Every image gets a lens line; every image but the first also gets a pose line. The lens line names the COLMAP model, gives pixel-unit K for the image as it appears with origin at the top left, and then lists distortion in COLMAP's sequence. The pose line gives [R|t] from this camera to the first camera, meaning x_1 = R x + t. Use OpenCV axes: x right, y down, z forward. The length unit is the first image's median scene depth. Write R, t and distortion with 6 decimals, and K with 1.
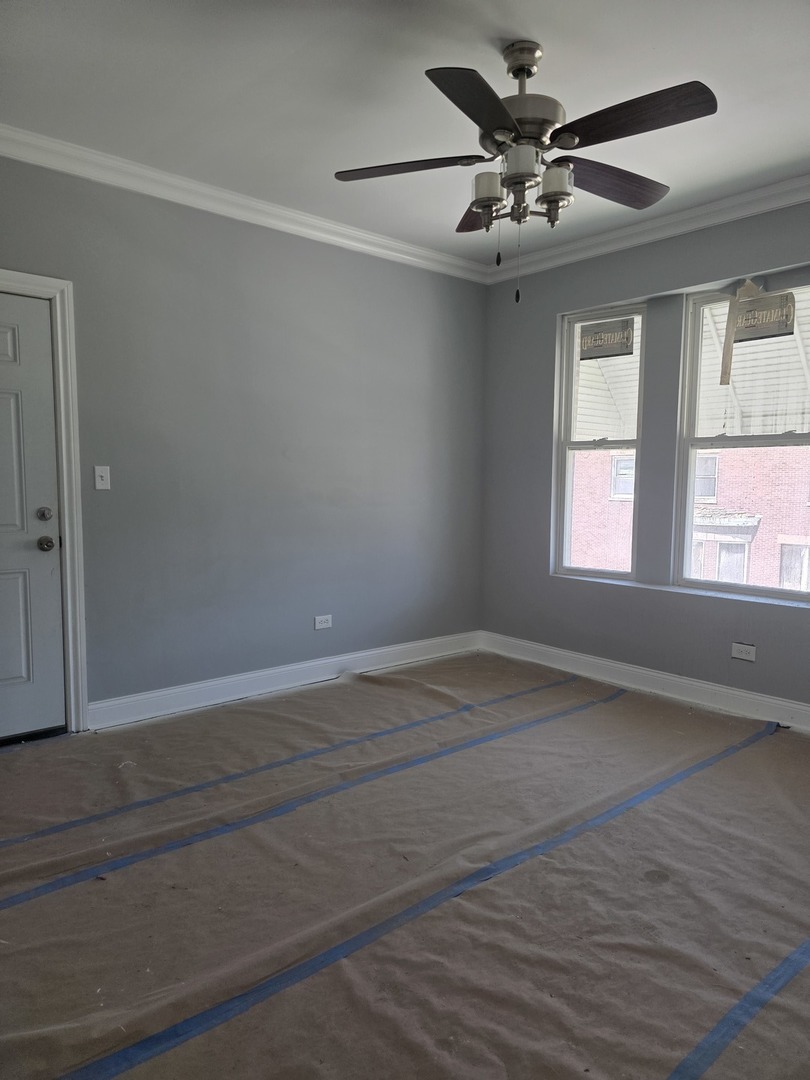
lens RADIAL K [[733.9, 0, 412.2], [0, 733.9, 541.1], [0, 0, 1]] dist [0.033230, 0.002863]
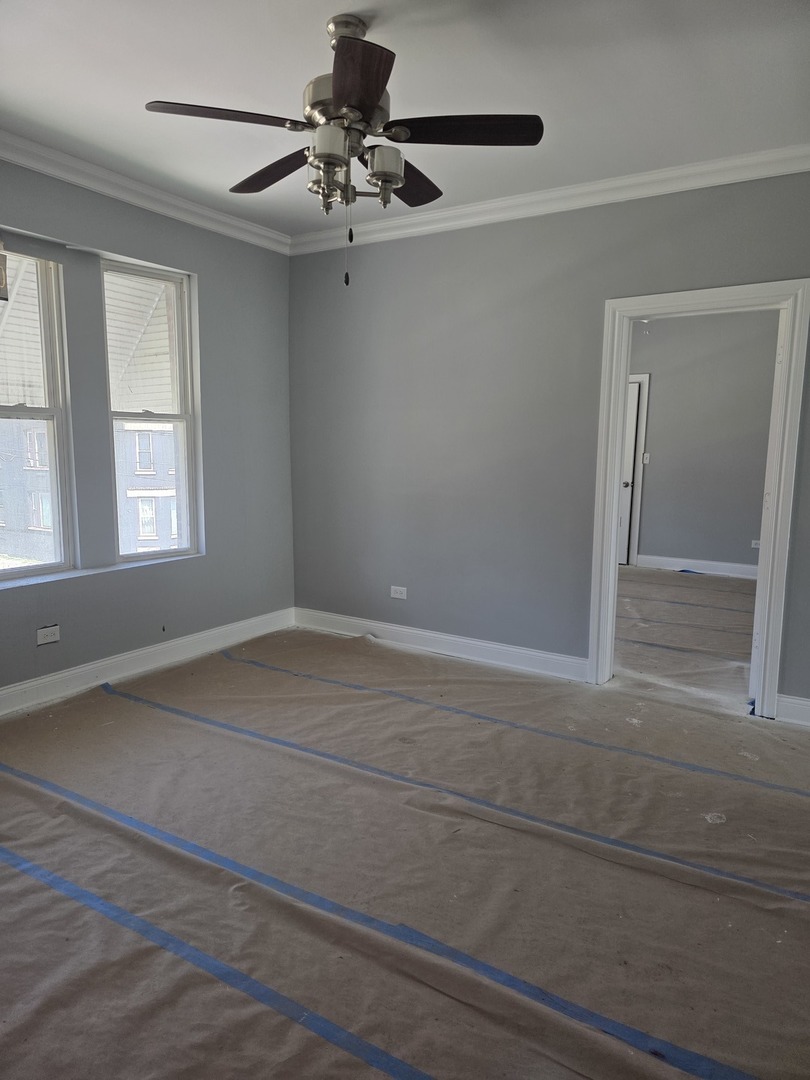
lens RADIAL K [[733.9, 0, 385.1], [0, 733.9, 539.1], [0, 0, 1]] dist [0.033230, 0.002863]
pose [[-0.274519, -0.134621, 0.952112, -0.665716], [0.078717, 0.983682, 0.161781, -0.109240], [-0.958354, 0.119359, -0.259442, 0.962183]]
